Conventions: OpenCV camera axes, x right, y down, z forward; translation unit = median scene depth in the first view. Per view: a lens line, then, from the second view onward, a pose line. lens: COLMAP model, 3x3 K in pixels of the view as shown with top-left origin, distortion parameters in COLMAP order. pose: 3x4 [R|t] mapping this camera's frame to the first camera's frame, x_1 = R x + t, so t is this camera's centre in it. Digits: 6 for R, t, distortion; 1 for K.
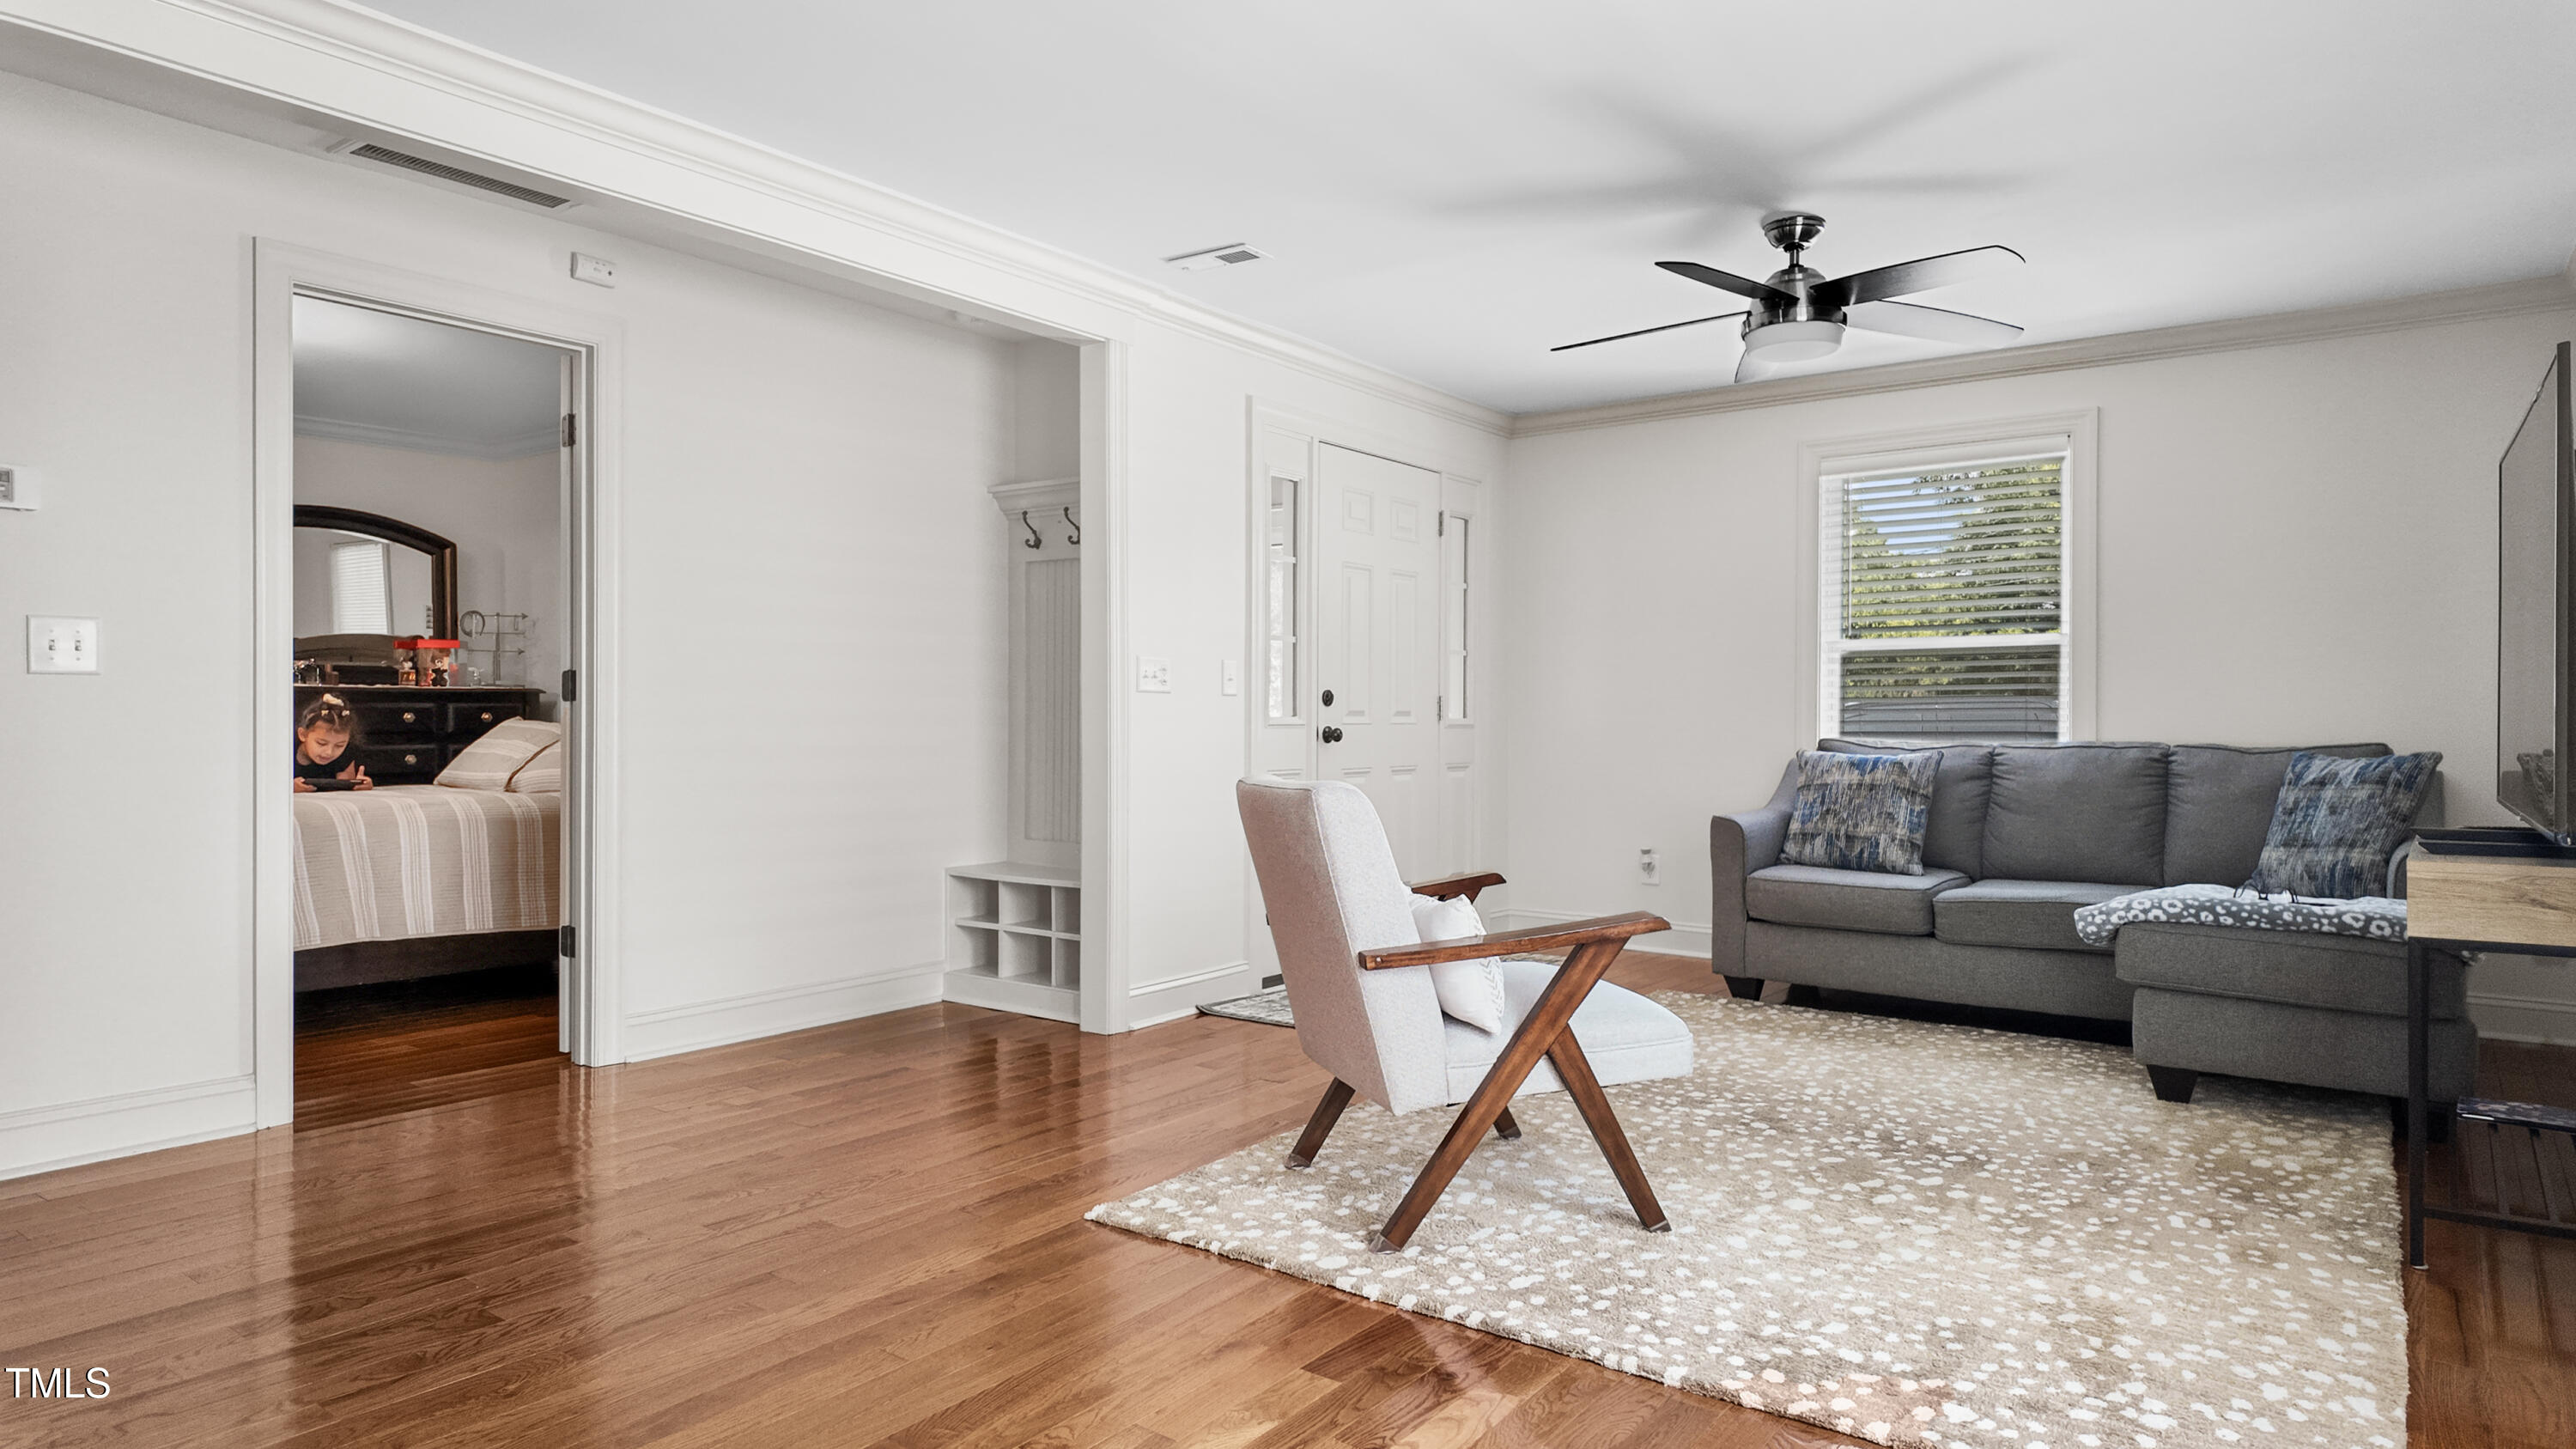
lens RADIAL K [[1470.4, 0, 1284.0], [0, 1470.4, 736.4], [0, 0, 1]] dist [0.089330, -0.128904]
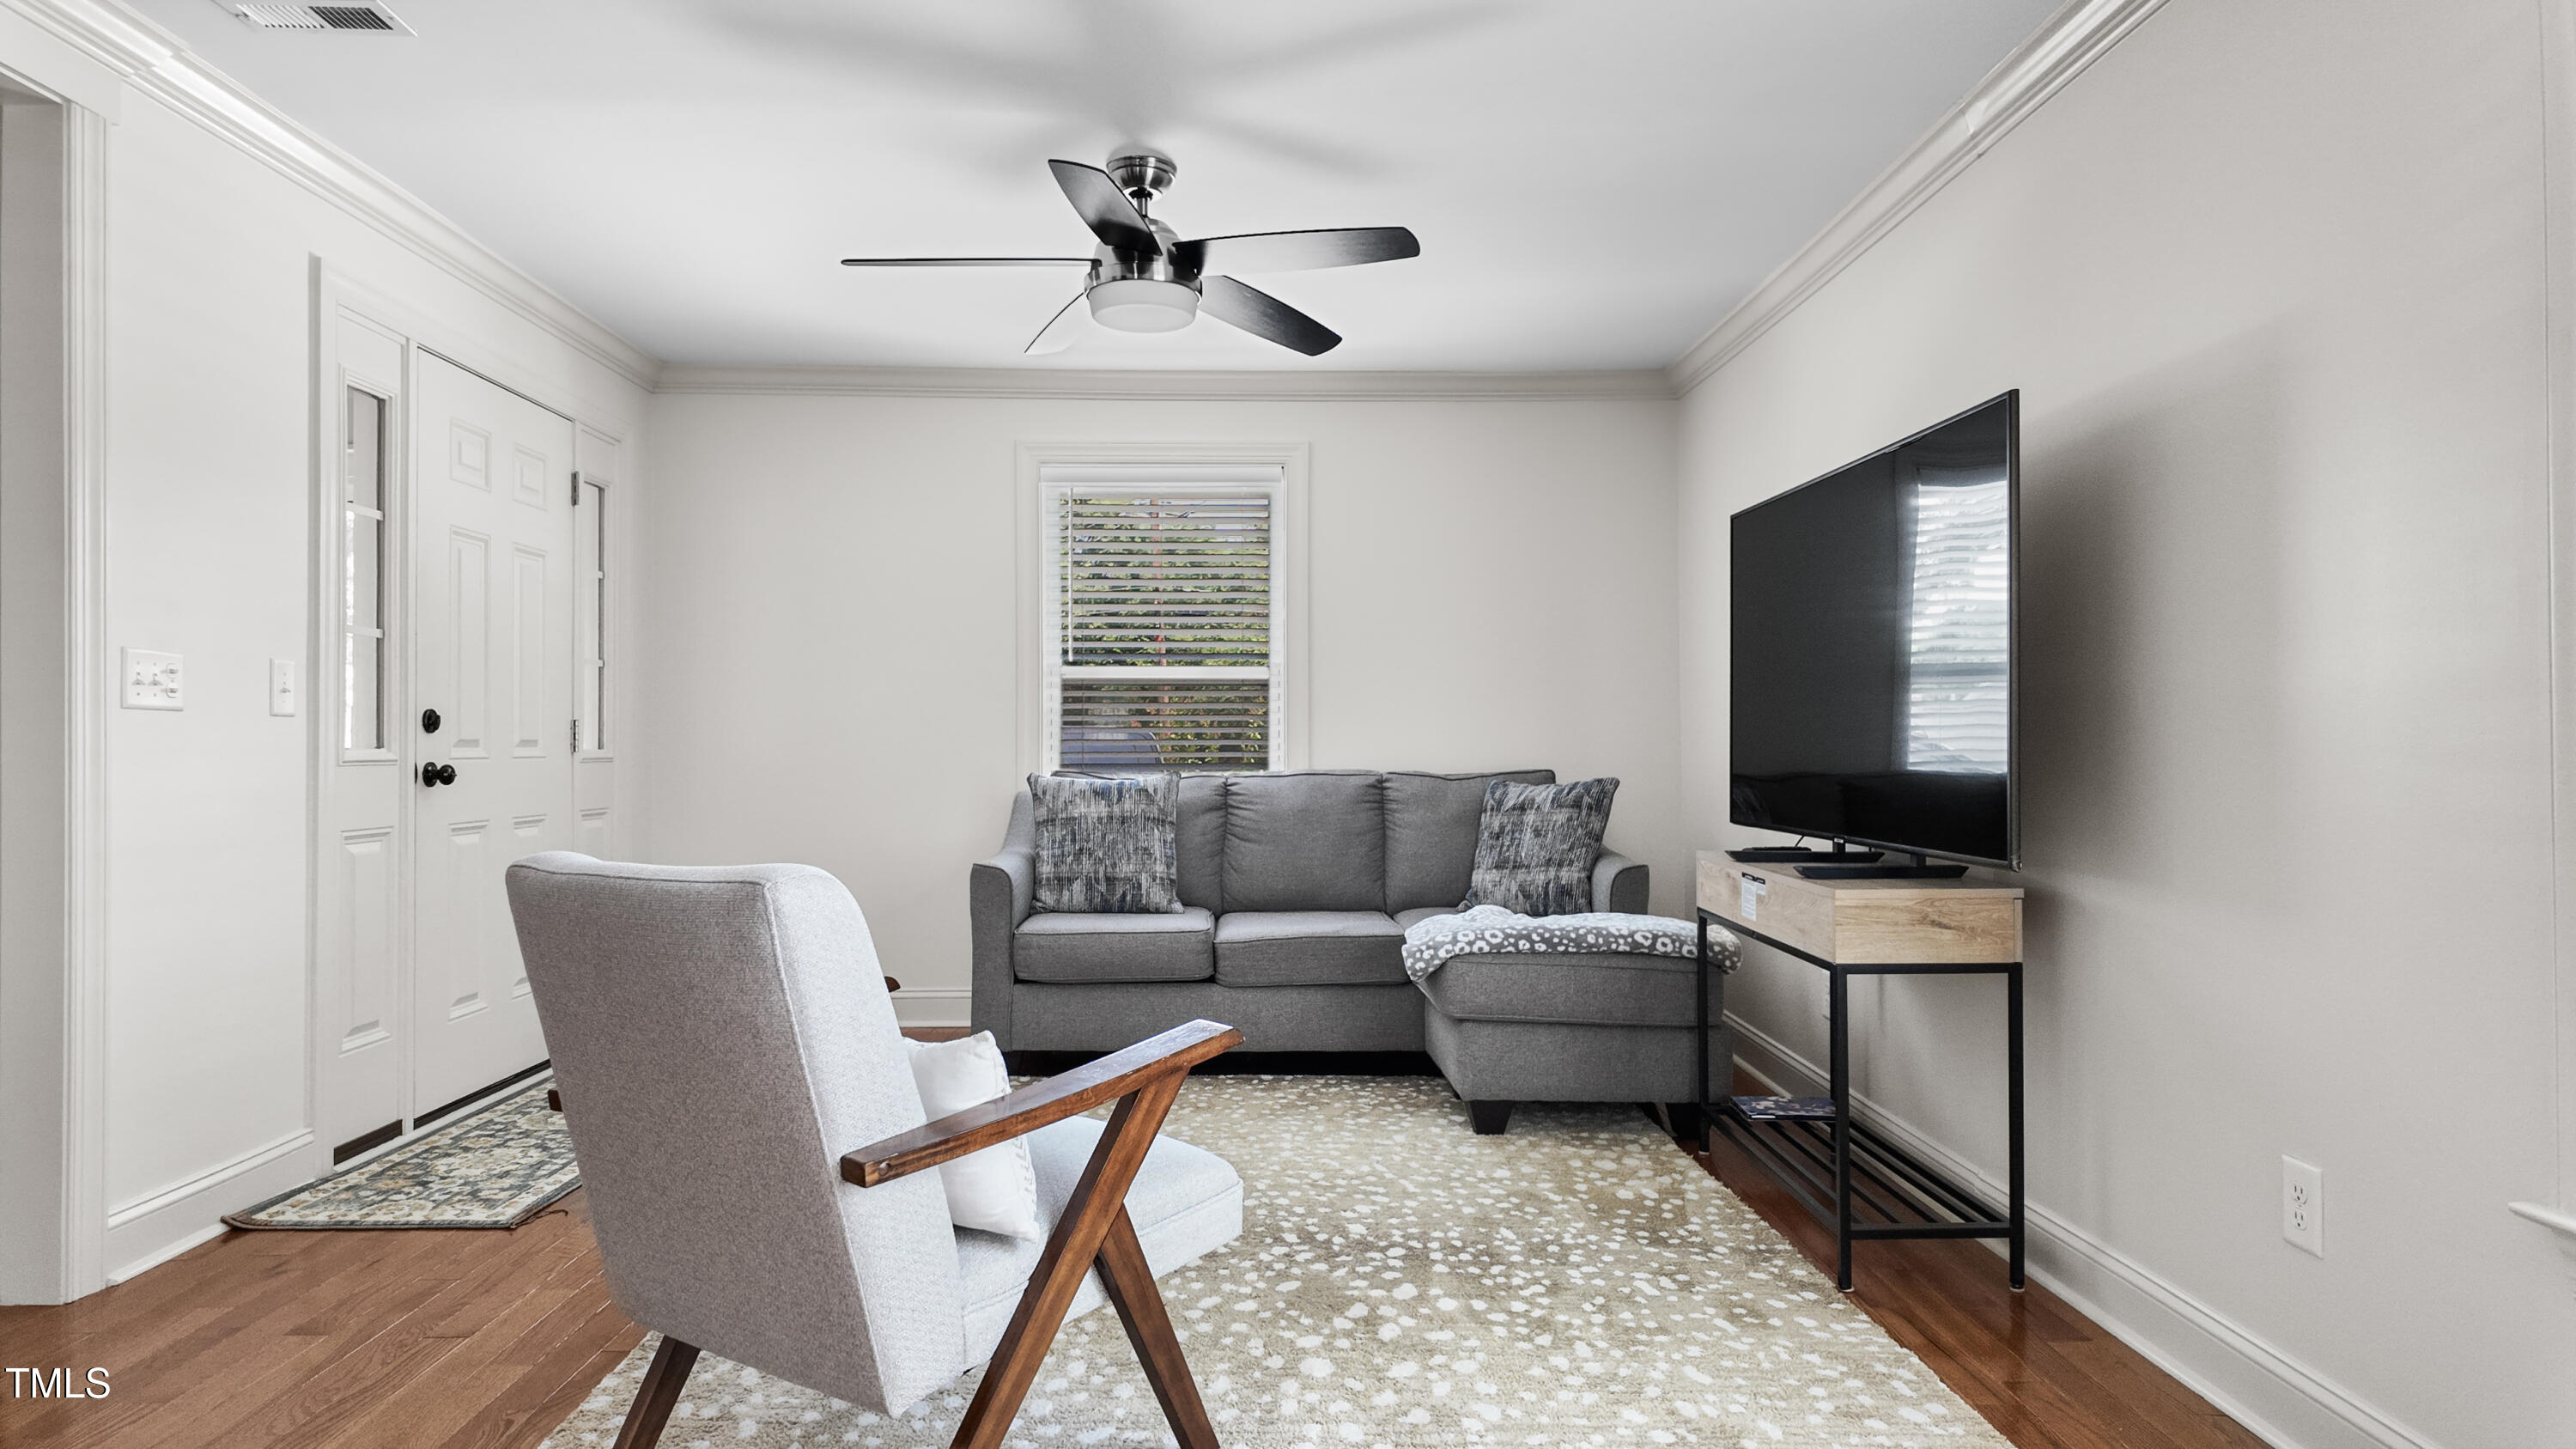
lens RADIAL K [[1470.4, 0, 1284.0], [0, 1470.4, 736.4], [0, 0, 1]] dist [0.089330, -0.128904]
pose [[0.793498, 0.004544, 0.608555, -0.115497], [0.008523, 0.999791, -0.018579, -0.002462], [-0.608513, 0.019929, 0.793294, 0.305868]]
